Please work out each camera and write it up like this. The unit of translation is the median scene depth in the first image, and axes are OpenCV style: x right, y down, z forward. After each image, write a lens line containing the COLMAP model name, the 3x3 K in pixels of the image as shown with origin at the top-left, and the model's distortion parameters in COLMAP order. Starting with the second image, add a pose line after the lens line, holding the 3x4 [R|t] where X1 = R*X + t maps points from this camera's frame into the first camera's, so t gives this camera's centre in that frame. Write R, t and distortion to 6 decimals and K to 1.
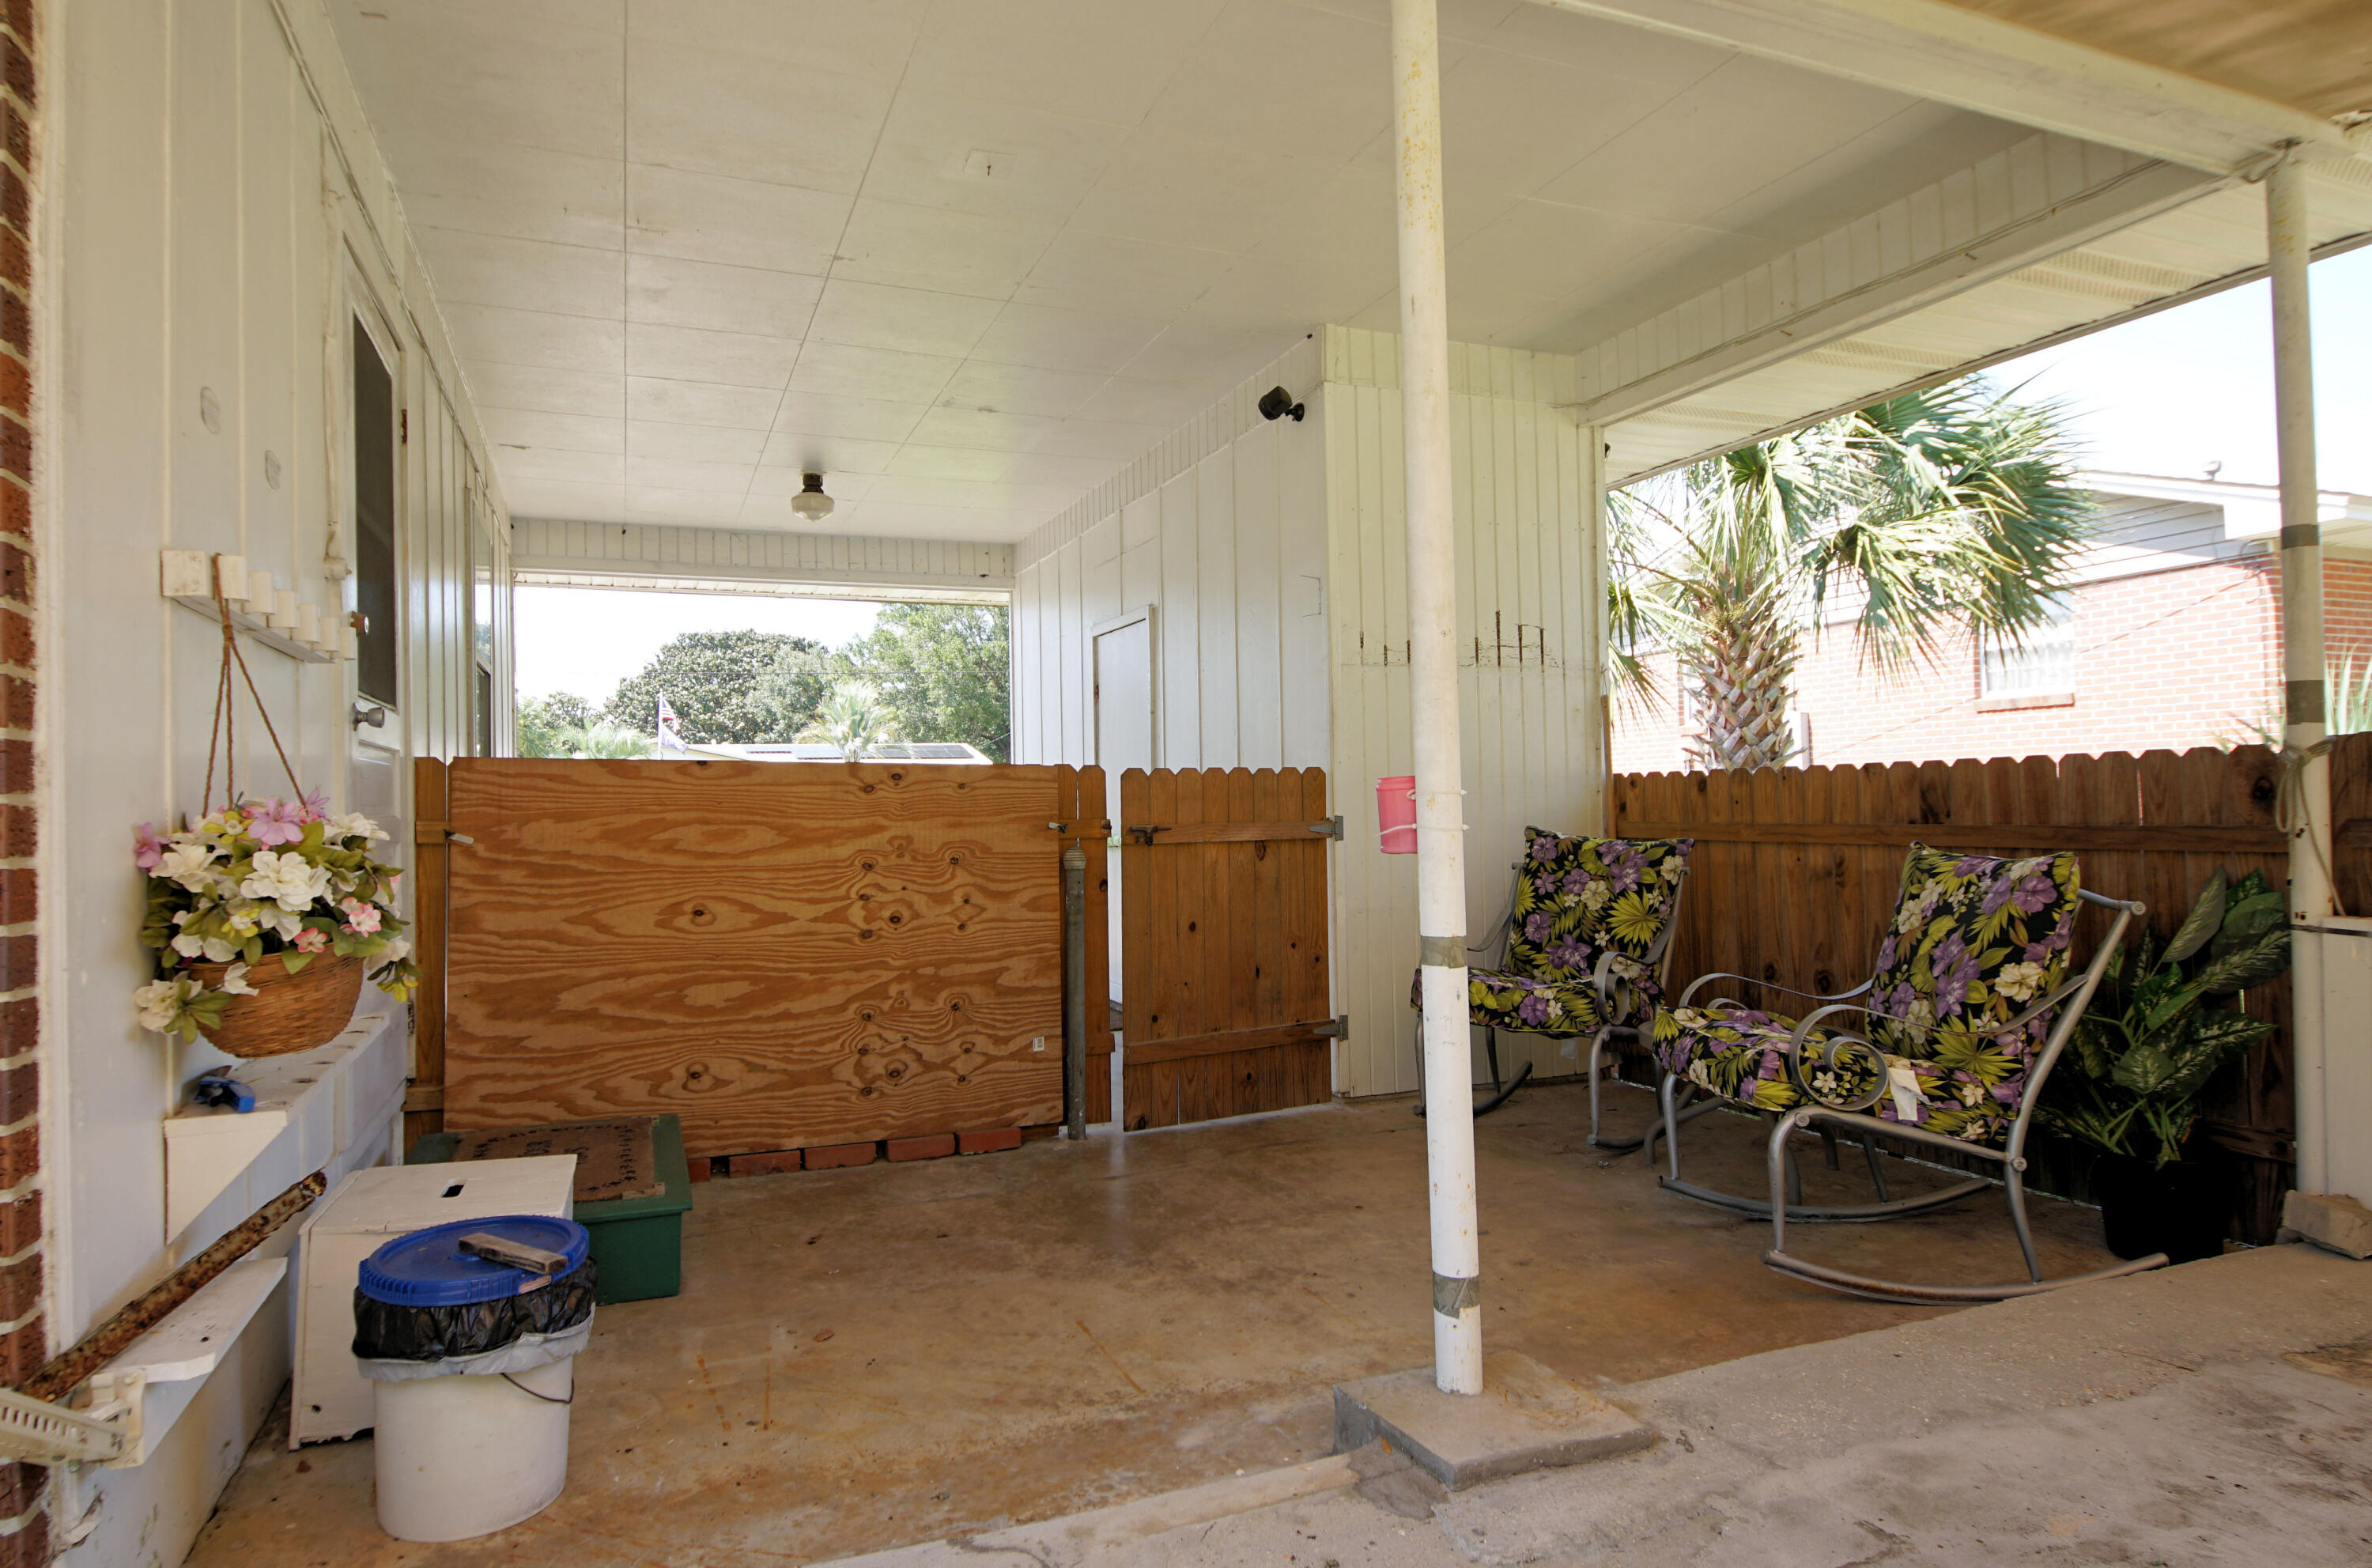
lens RADIAL K [[1308.5, 0, 1073.2], [0, 1308.5, 783.1], [0, 0, 1]] dist [0.034189, -0.028276]
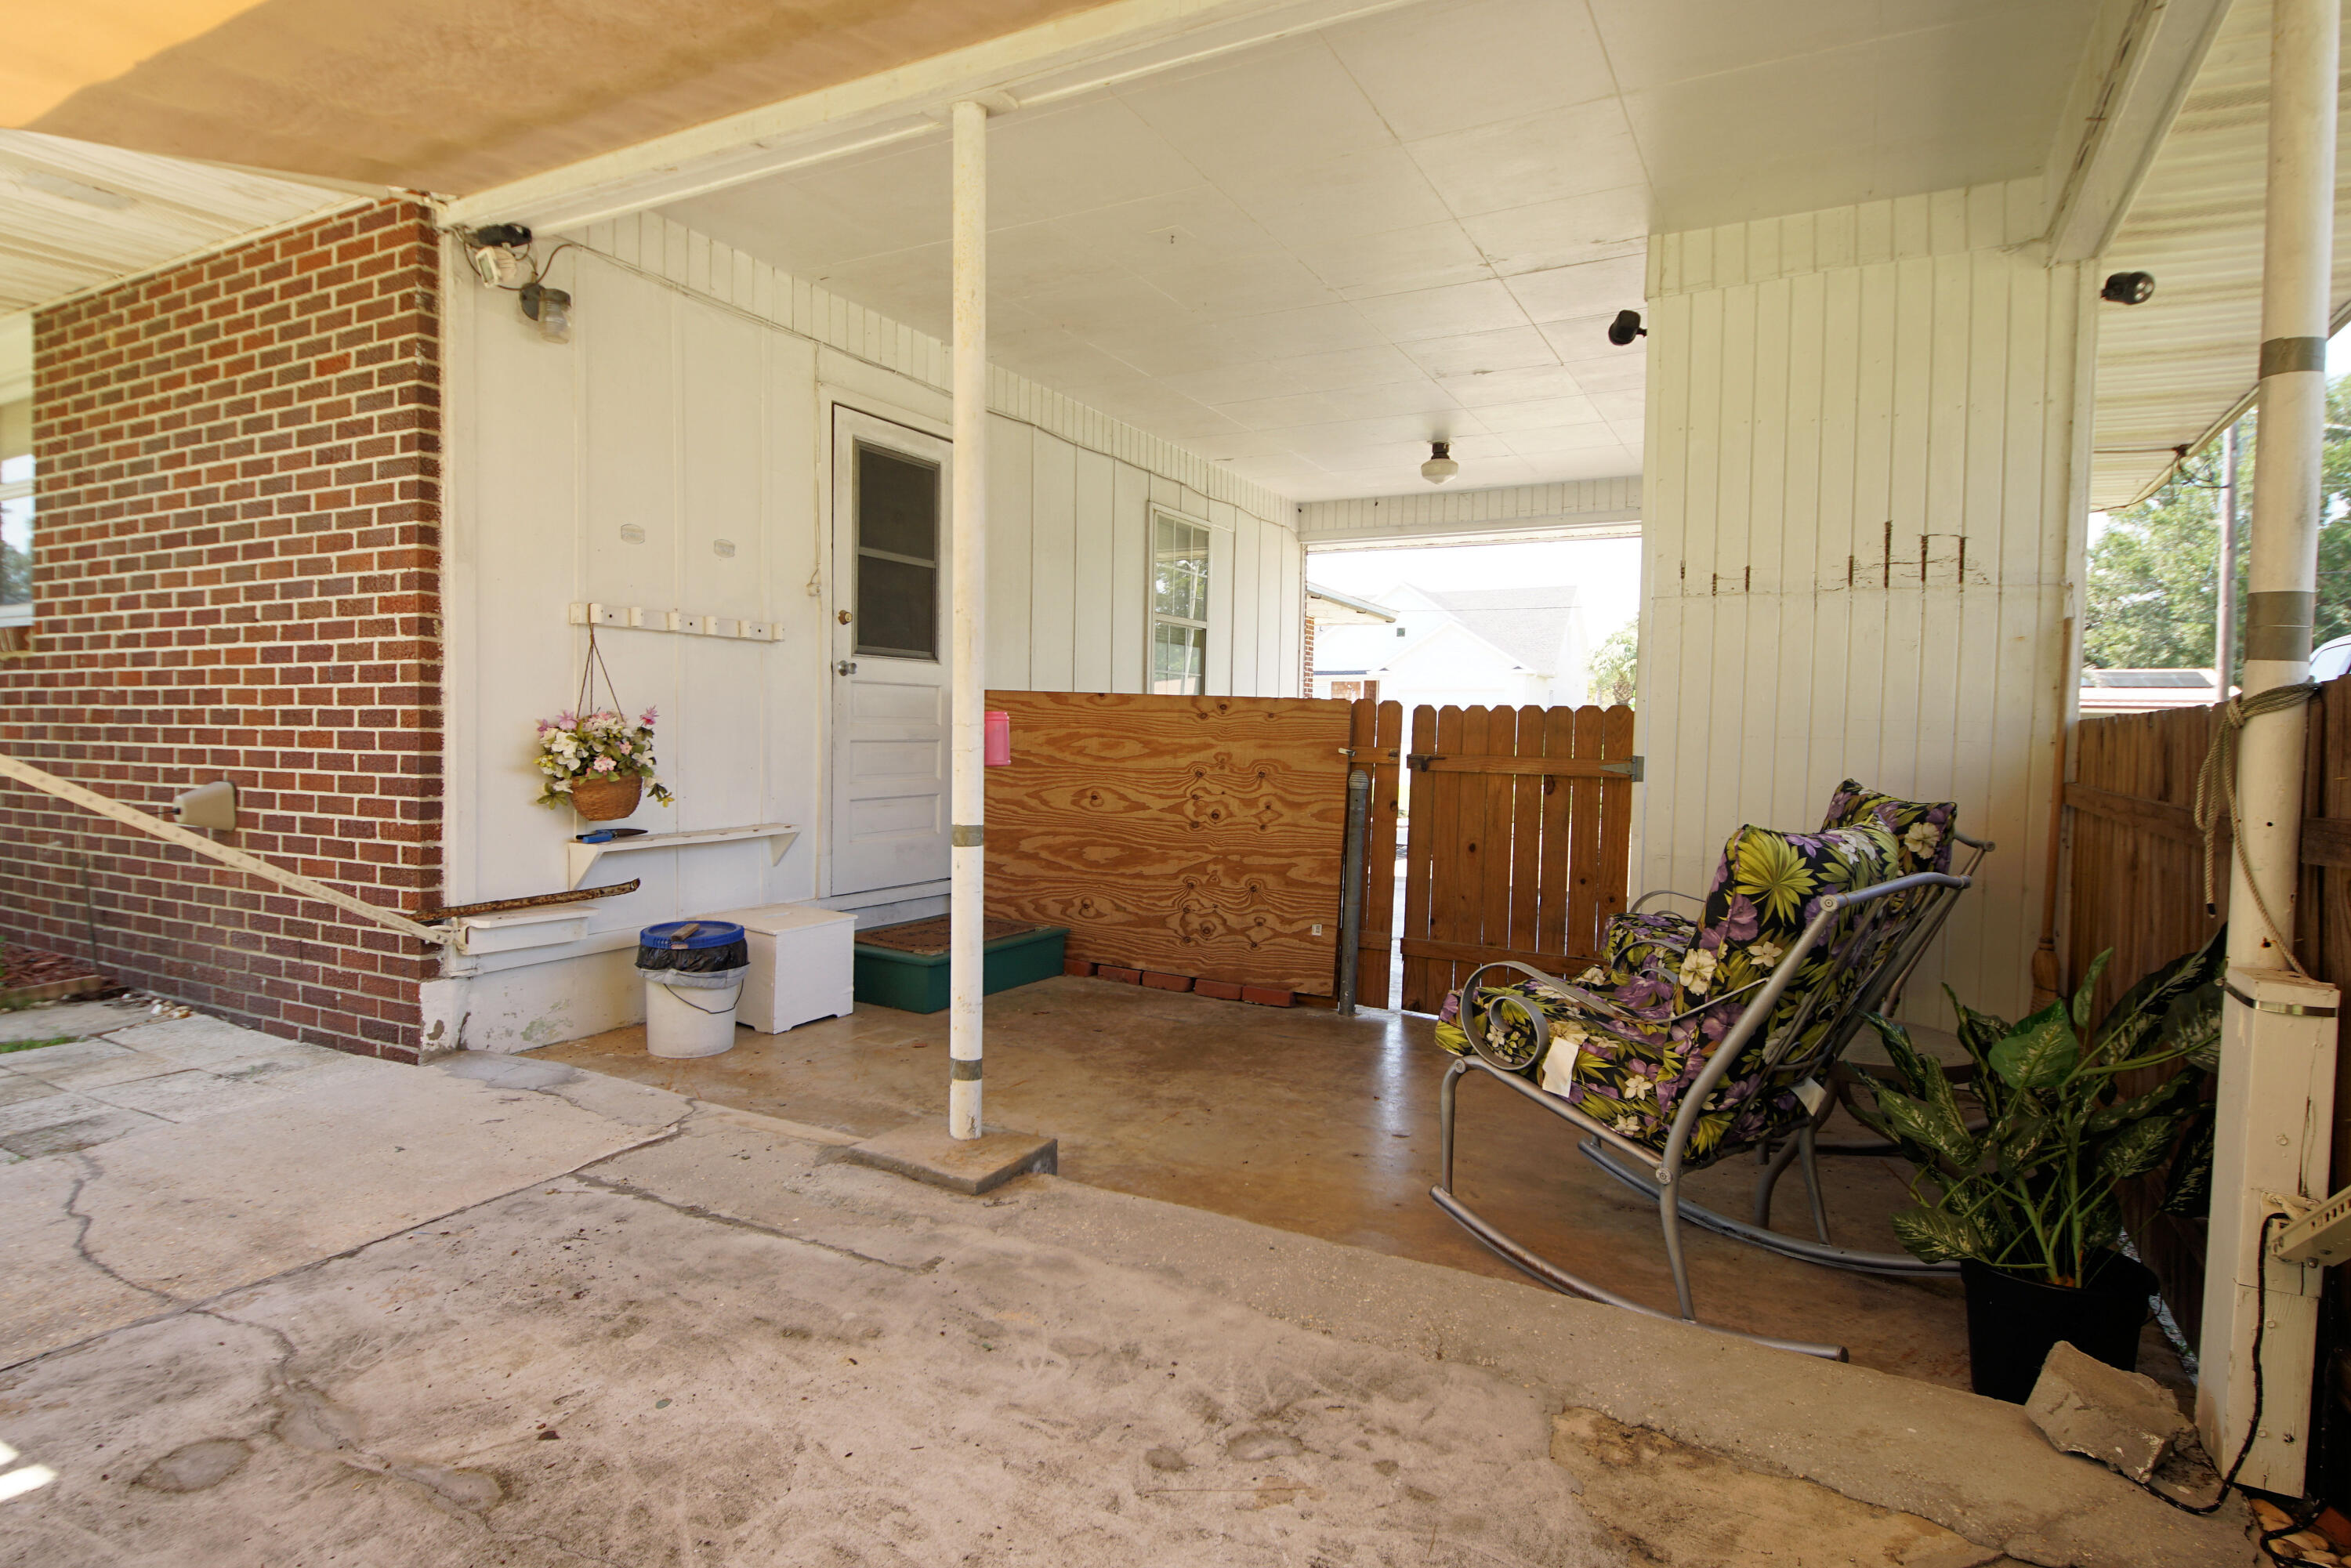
lens RADIAL K [[1259.8, 0, 1189.4], [0, 1259.8, 780.8], [0, 0, 1]] dist [0.035311, -0.031574]
pose [[0.647531, 0.063277, -0.759407, 0.822620], [-0.019354, 0.997591, 0.066621, -0.014768], [0.761793, -0.028442, 0.647196, 0.167827]]
